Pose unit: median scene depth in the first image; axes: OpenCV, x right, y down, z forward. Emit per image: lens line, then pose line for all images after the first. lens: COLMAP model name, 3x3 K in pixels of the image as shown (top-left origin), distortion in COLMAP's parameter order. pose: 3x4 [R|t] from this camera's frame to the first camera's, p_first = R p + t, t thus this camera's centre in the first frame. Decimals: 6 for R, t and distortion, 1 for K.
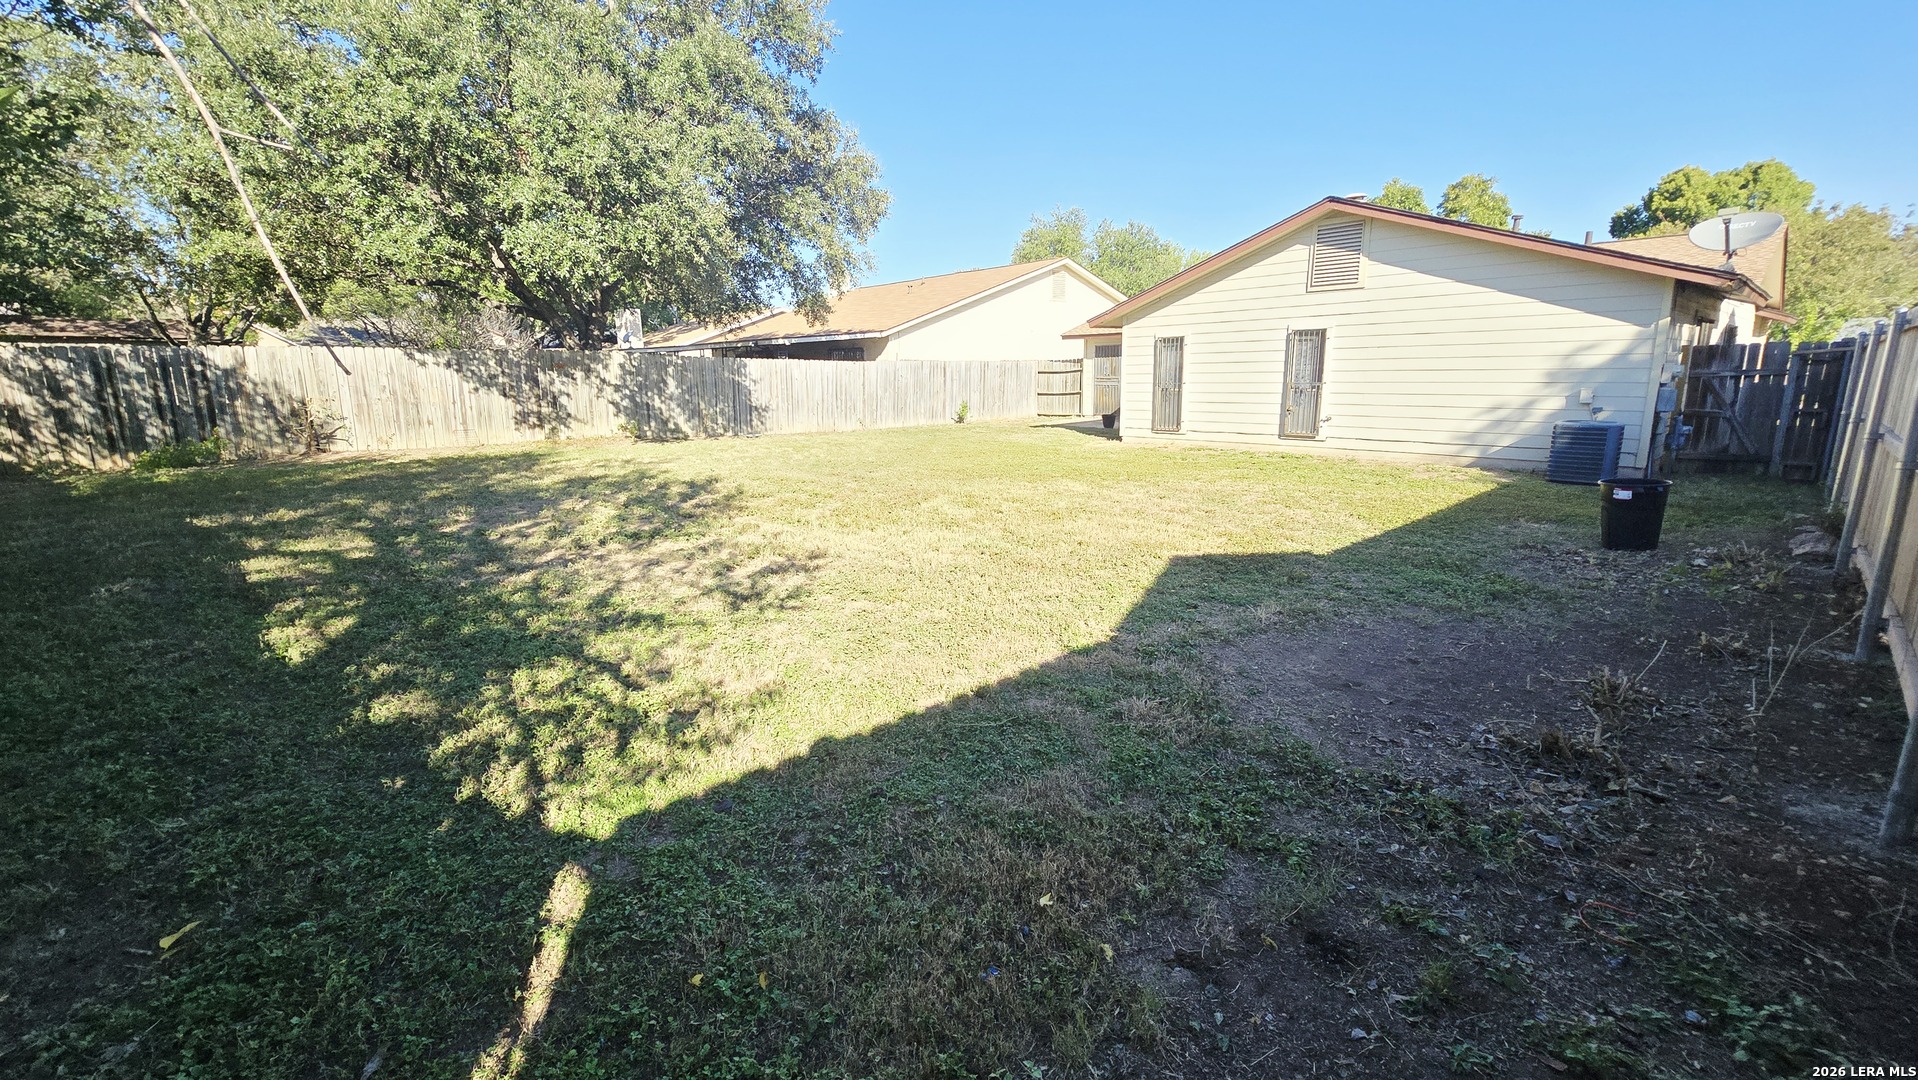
lens RADIAL K [[780.6, 0, 965.4], [0, 780.6, 533.9], [0, 0, 1]] dist [-0.015495, 0.006743]
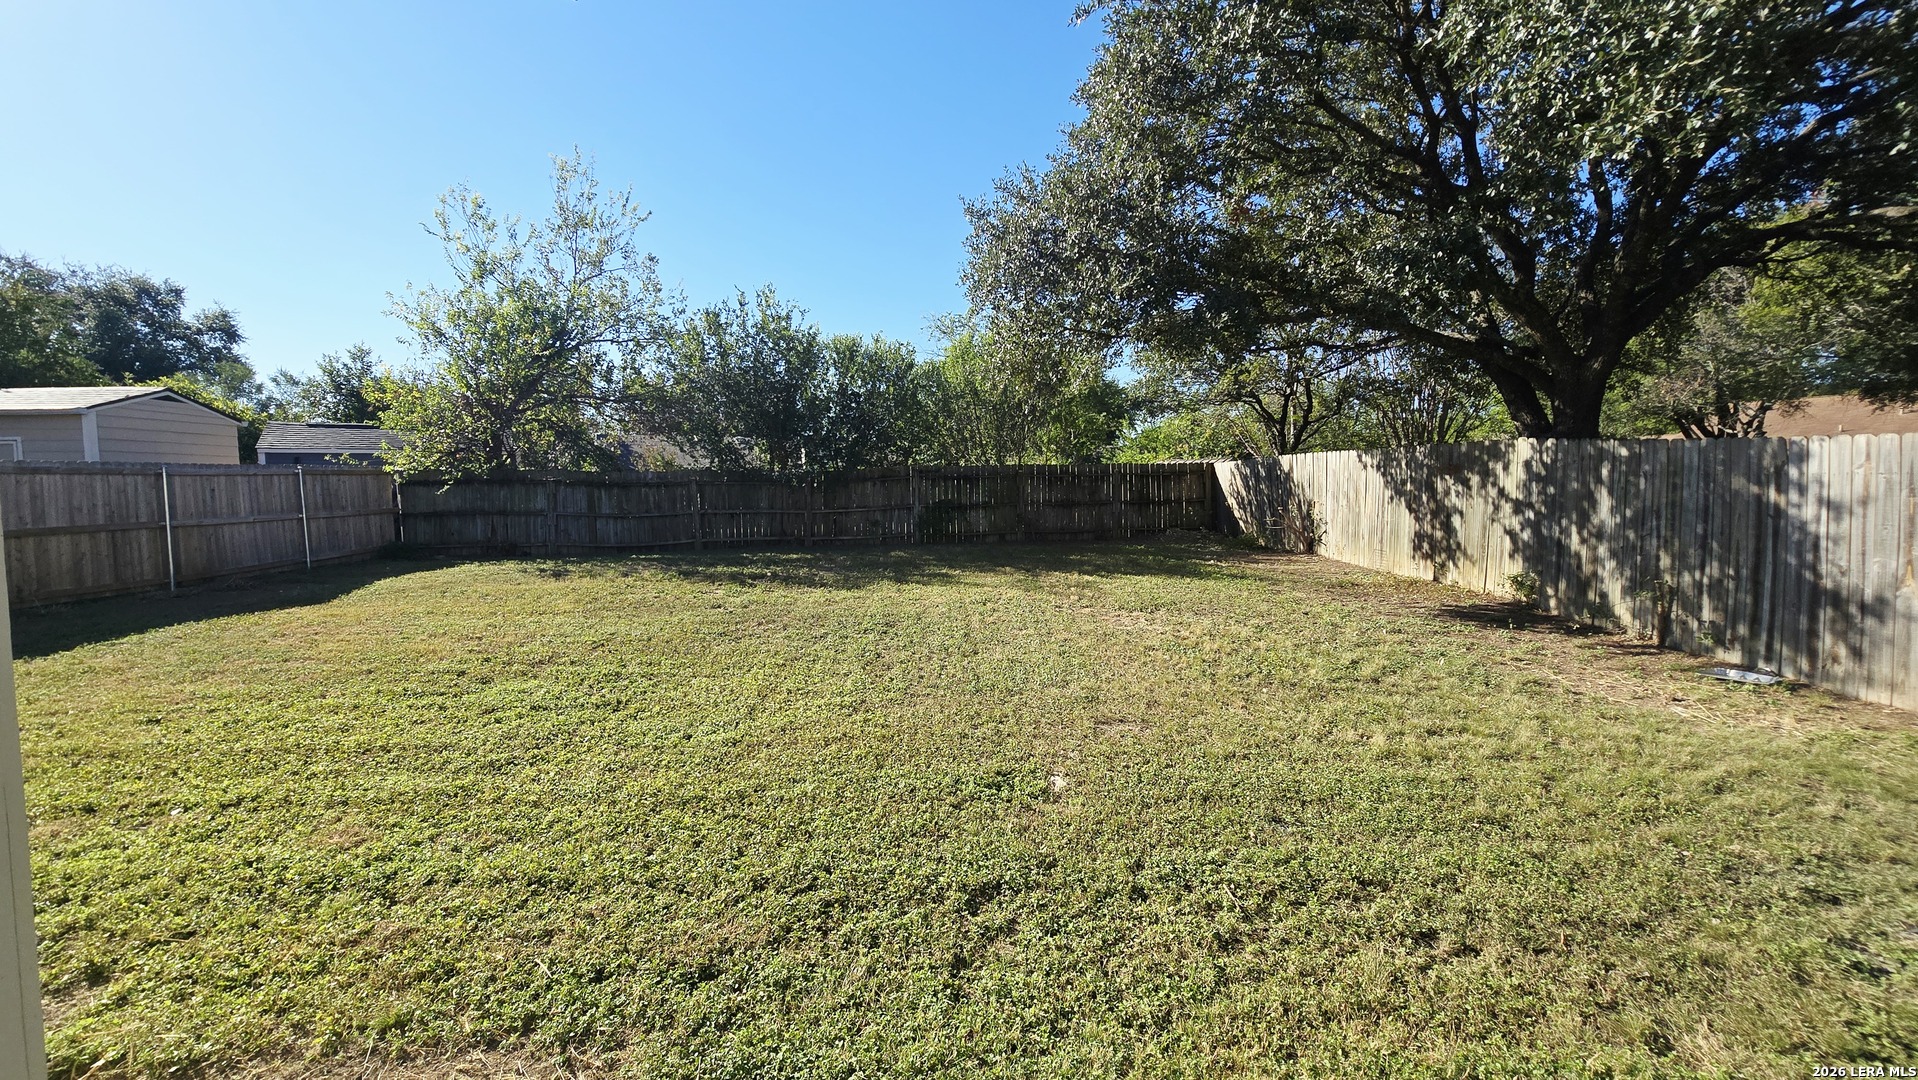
lens RADIAL K [[780.6, 0, 959.4], [0, 780.6, 537.0], [0, 0, 1]] dist [-0.015495, 0.006743]
pose [[-0.691580, 0.064634, -0.719402, 0.198450], [-0.133299, 0.967460, 0.215064, -0.239518], [0.709893, 0.244630, -0.660460, 1.129609]]
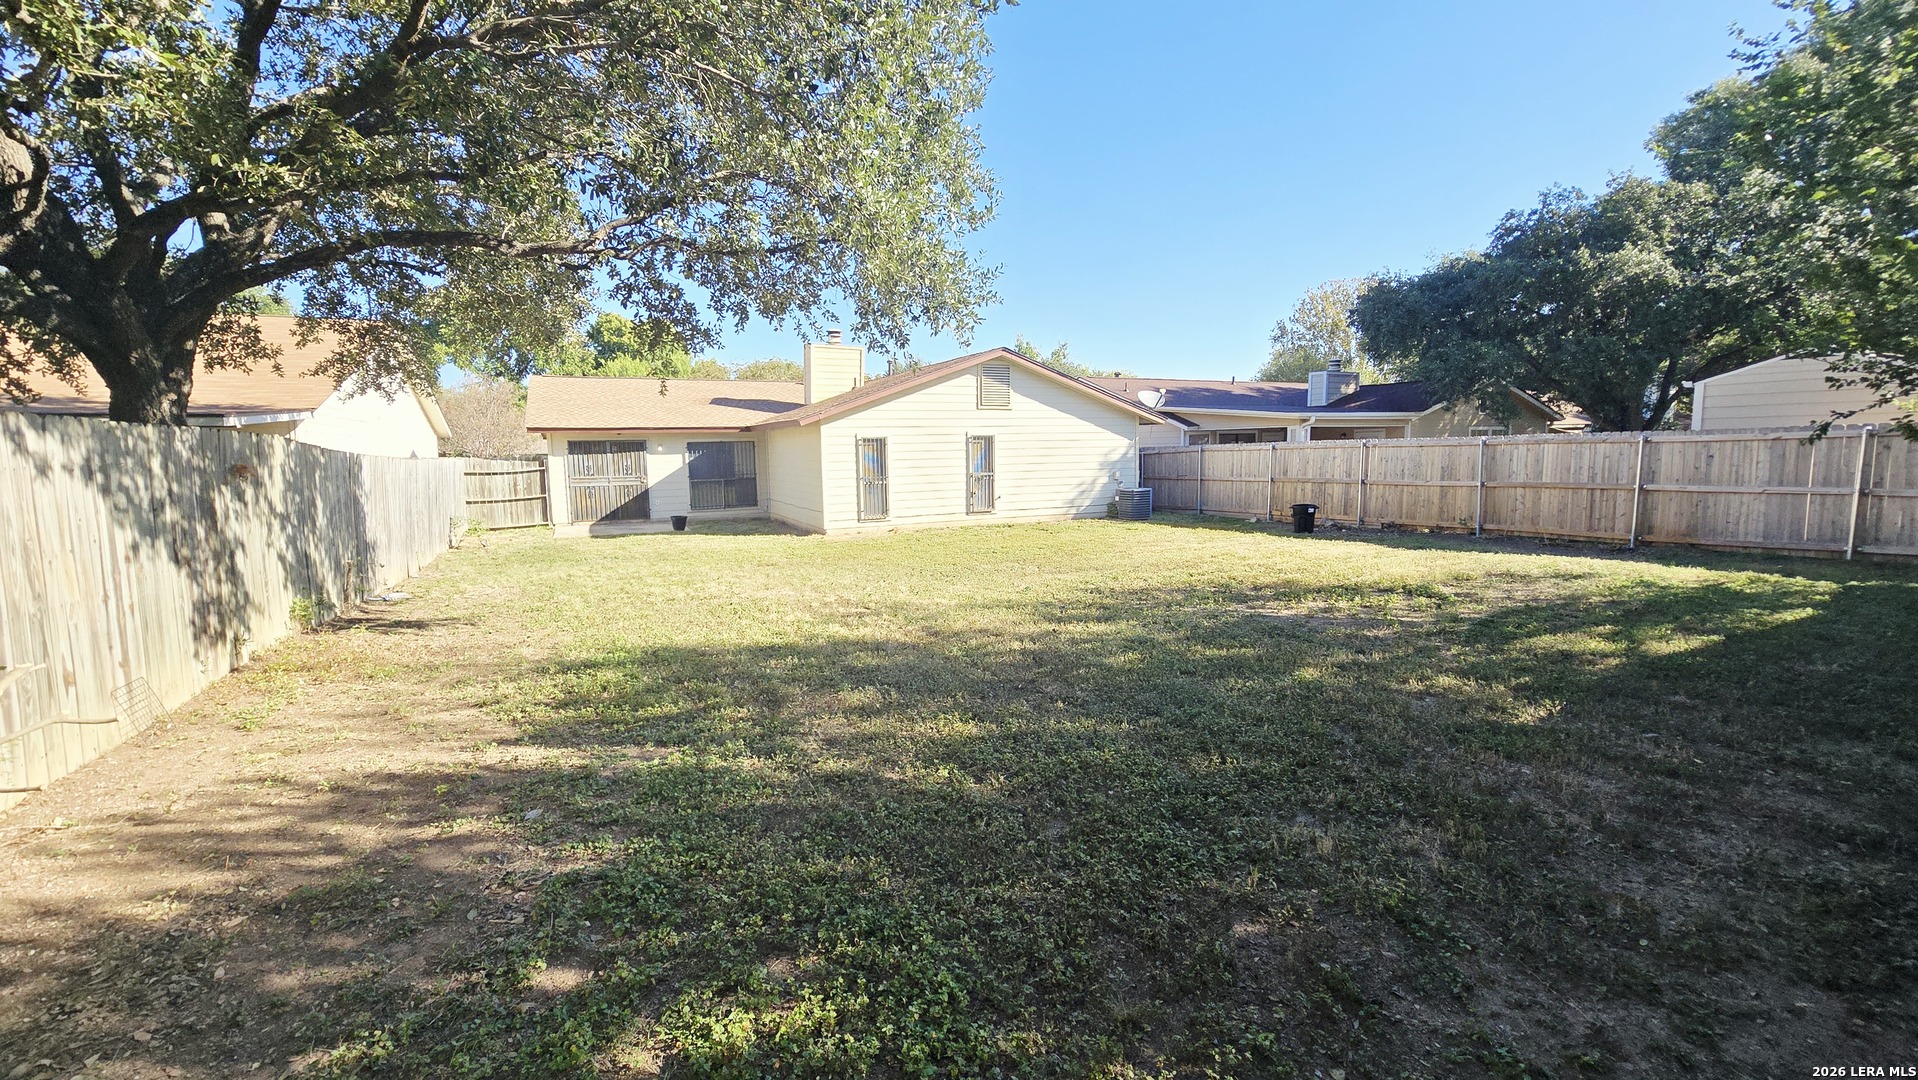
lens RADIAL K [[780.6, 0, 950.3], [0, 780.6, 534.7], [0, 0, 1]] dist [-0.015495, 0.006743]
pose [[0.292189, -0.094555, 0.951675, -0.774674], [0.208372, 0.977488, 0.033144, -0.124125], [-0.933385, 0.188618, 0.305314, 0.556481]]
